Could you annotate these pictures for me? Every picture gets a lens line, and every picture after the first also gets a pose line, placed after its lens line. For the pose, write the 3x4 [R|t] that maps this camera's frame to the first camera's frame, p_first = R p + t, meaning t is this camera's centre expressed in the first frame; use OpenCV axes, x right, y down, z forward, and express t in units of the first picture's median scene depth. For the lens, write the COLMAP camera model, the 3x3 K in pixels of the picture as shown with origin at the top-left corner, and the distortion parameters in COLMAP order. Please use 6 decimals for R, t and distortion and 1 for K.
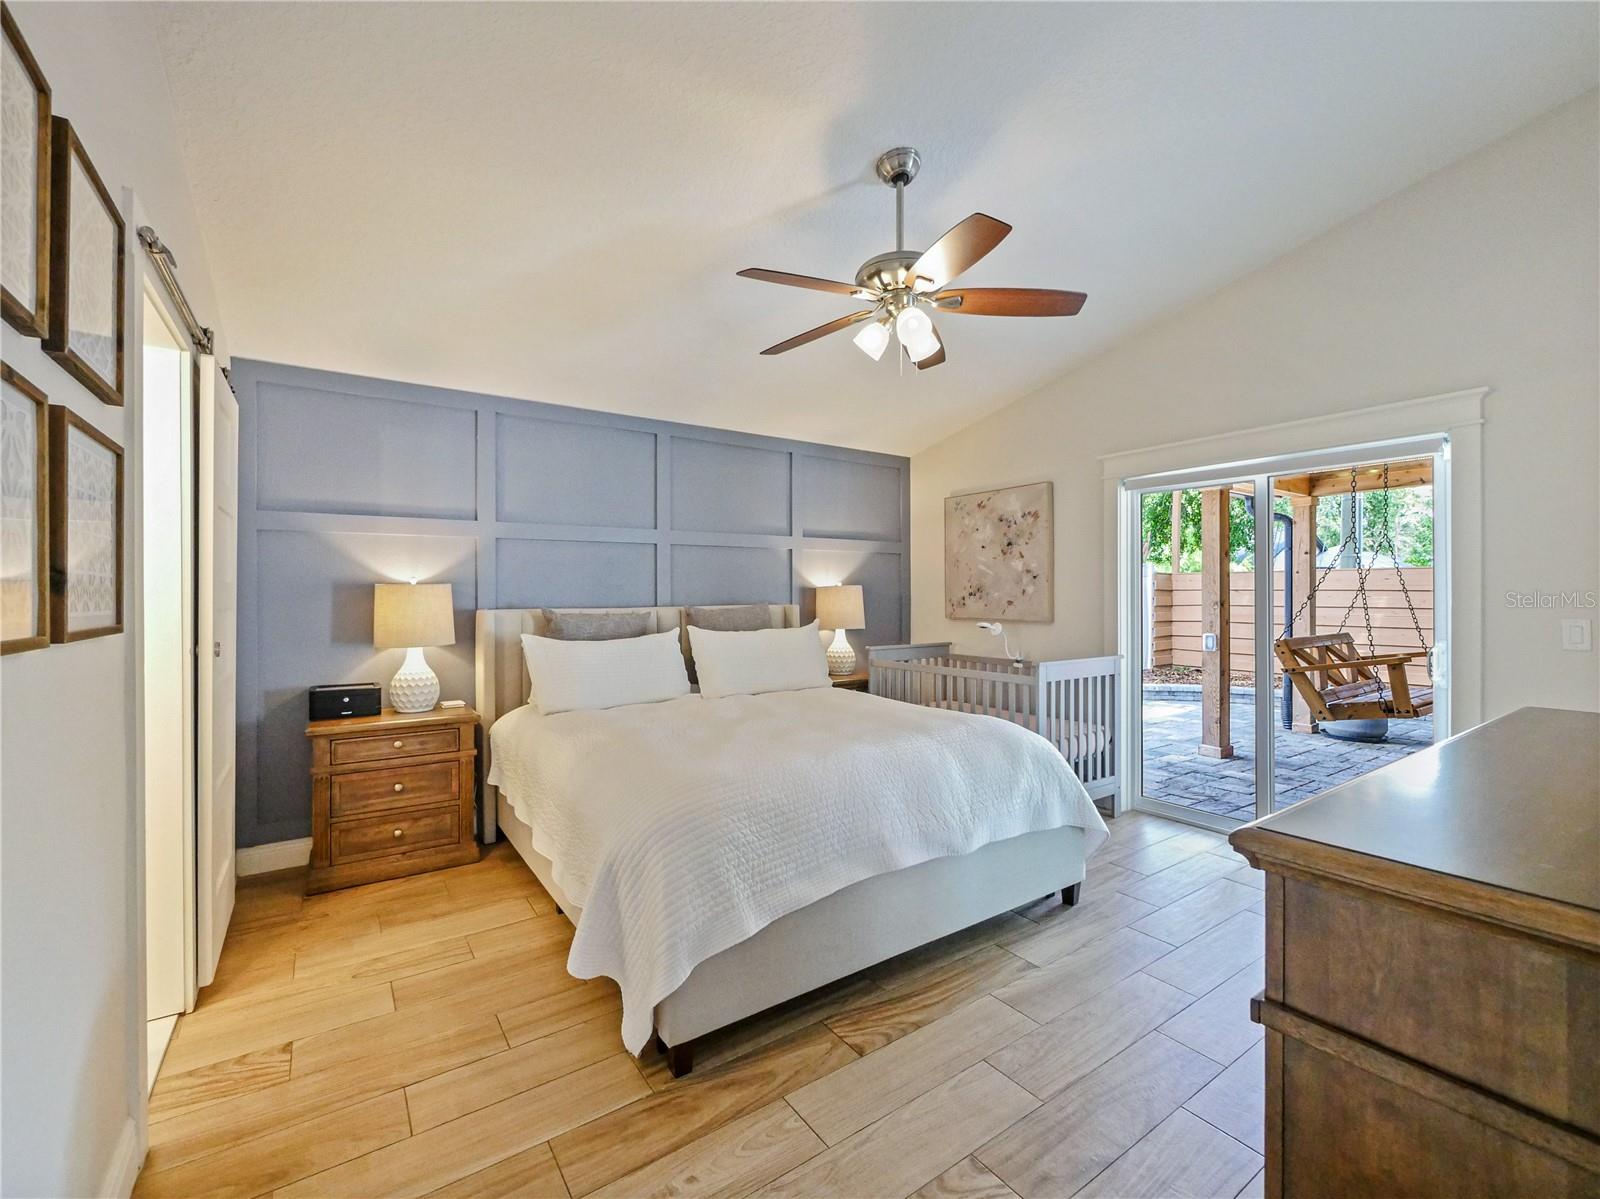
lens RADIAL K [[684.6, 0, 791.1], [0, 684.6, 592.9], [0, 0, 1]] dist [-0.002243, -0.001082]
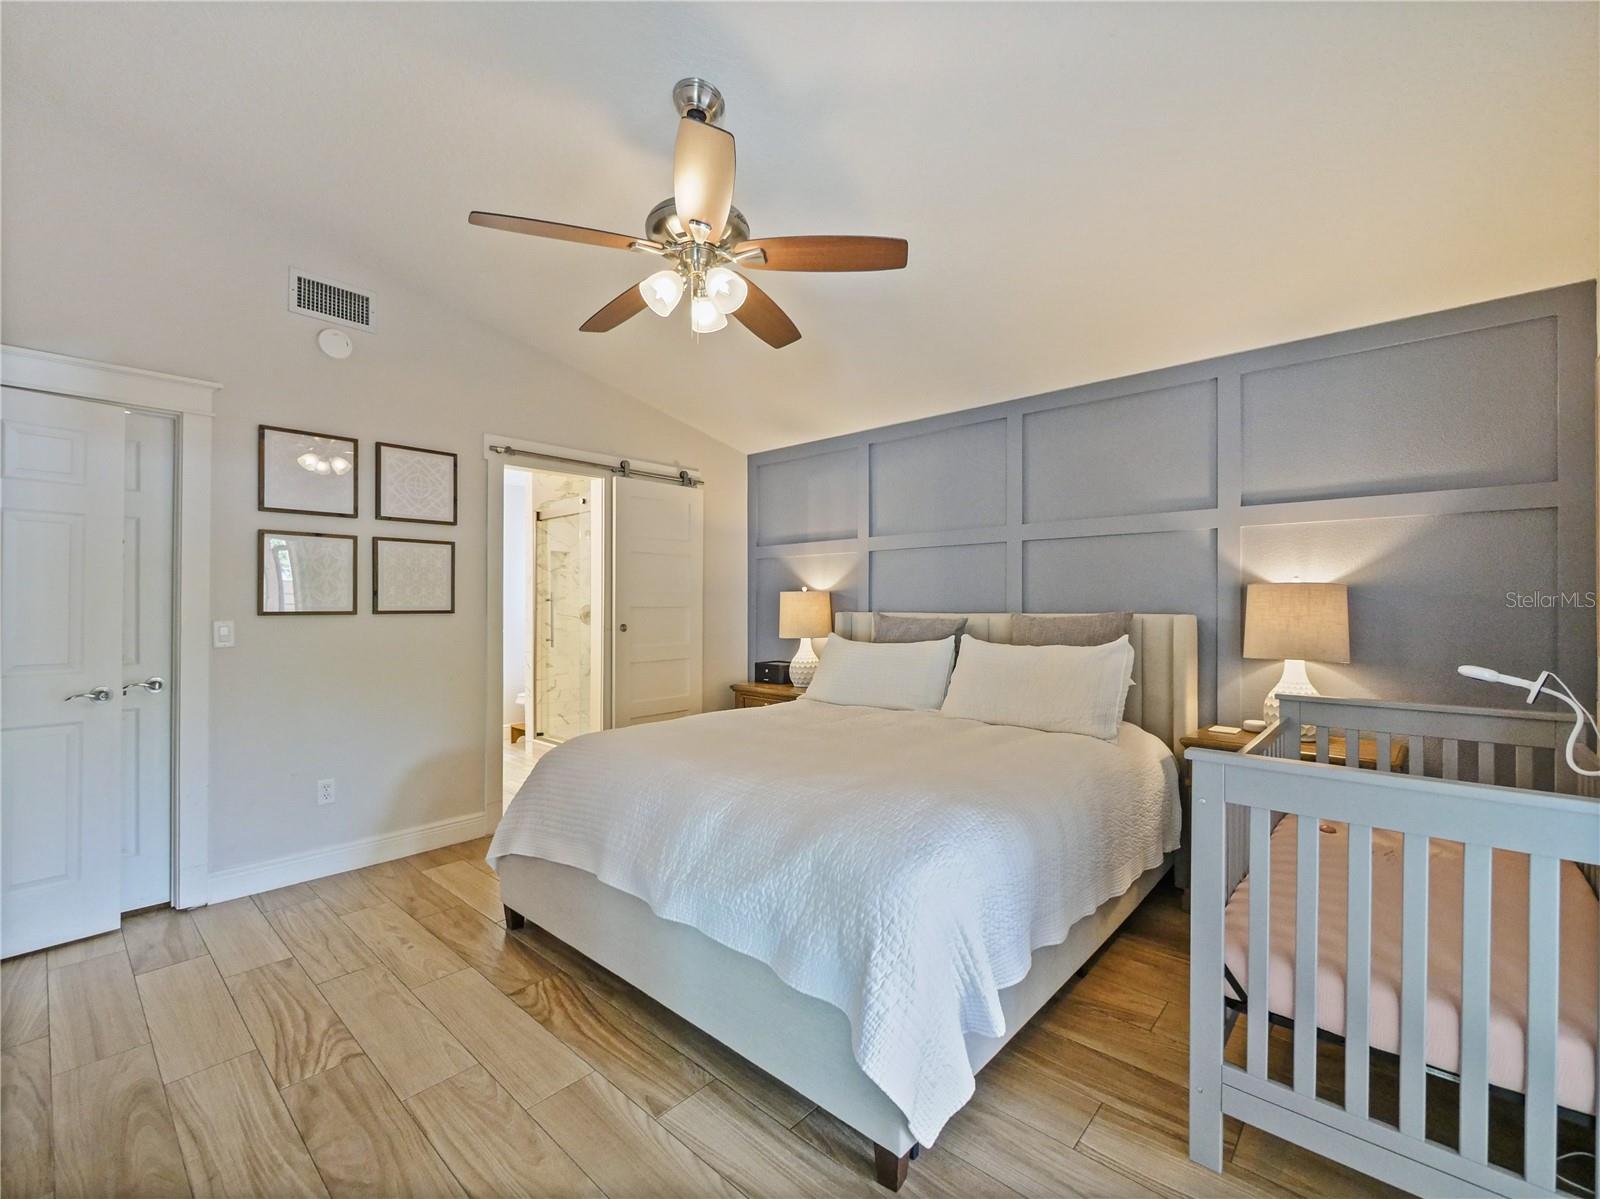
lens RADIAL K [[680.4, 0, 800.0], [0, 680.4, 599.5], [0, 0, 1]] dist [-0.008228, -0.000470]
pose [[0.242420, -0.003453, -0.970165, 0.693376], [-0.000470, 0.999993, -0.003677, 0.007078], [0.970171, 0.001348, 0.242417, 0.623684]]
